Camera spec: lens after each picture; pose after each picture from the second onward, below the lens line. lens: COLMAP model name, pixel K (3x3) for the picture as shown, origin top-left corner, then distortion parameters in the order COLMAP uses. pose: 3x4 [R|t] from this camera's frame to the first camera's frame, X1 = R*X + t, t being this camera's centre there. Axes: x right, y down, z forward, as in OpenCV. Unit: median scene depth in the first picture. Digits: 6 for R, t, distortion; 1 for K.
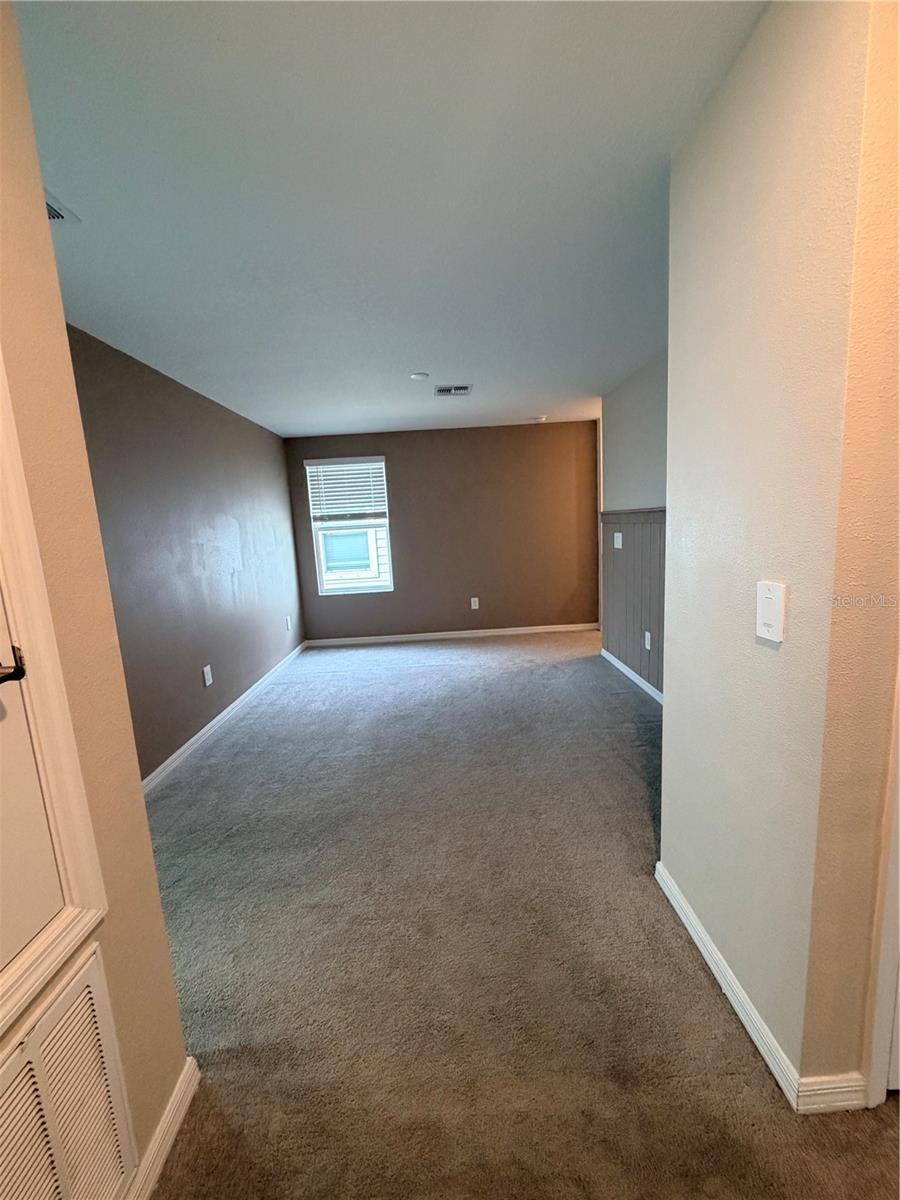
lens RADIAL K [[479.7, 0, 446.8], [0, 479.7, 598.0], [0, 0, 1]] dist [0.000739, -0.000318]
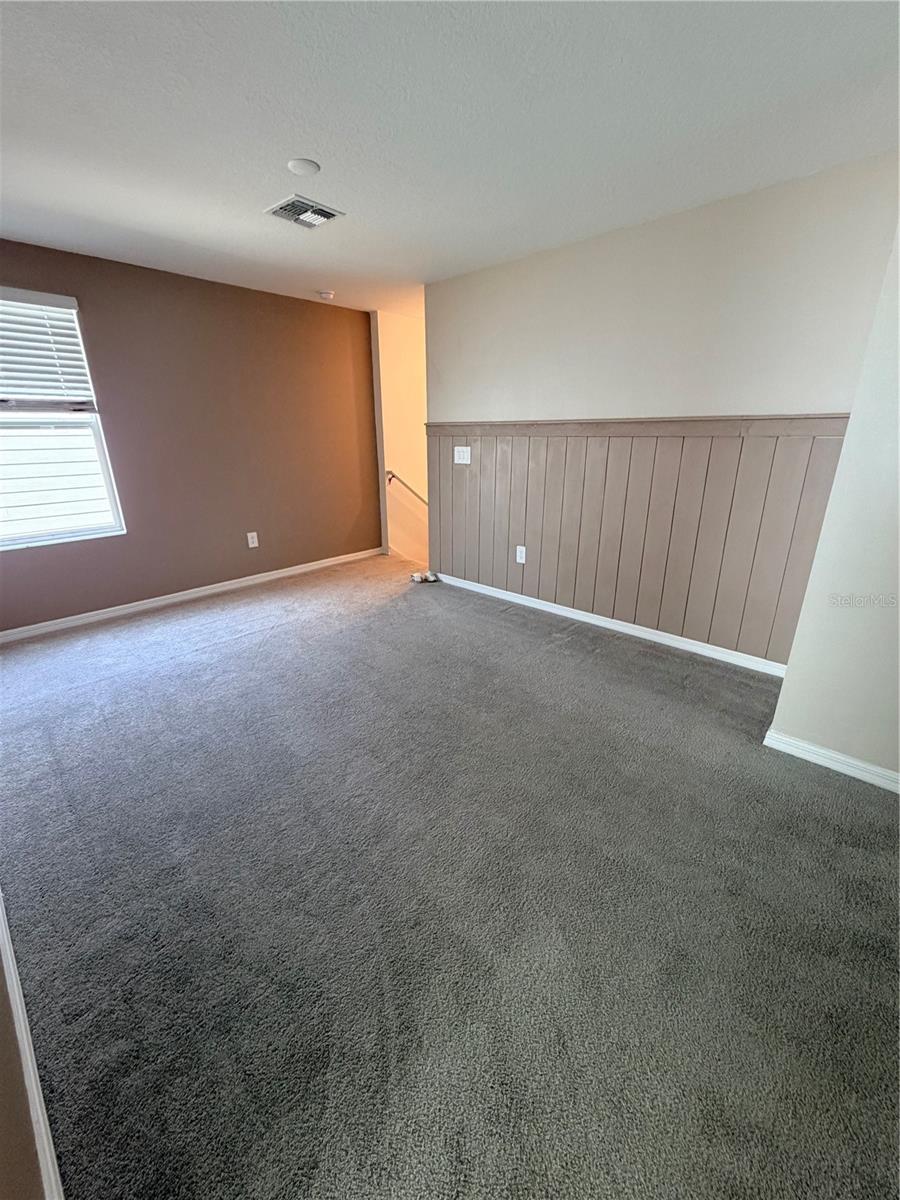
lens RADIAL K [[479.7, 0, 449.0], [0, 479.7, 598.1], [0, 0, 1]] dist [0.000739, -0.000318]
pose [[0.694788, -0.189703, 0.693746, -0.333484], [0.079330, 0.978915, 0.188232, -0.020836], [-0.714826, -0.075746, 0.695188, 0.298743]]
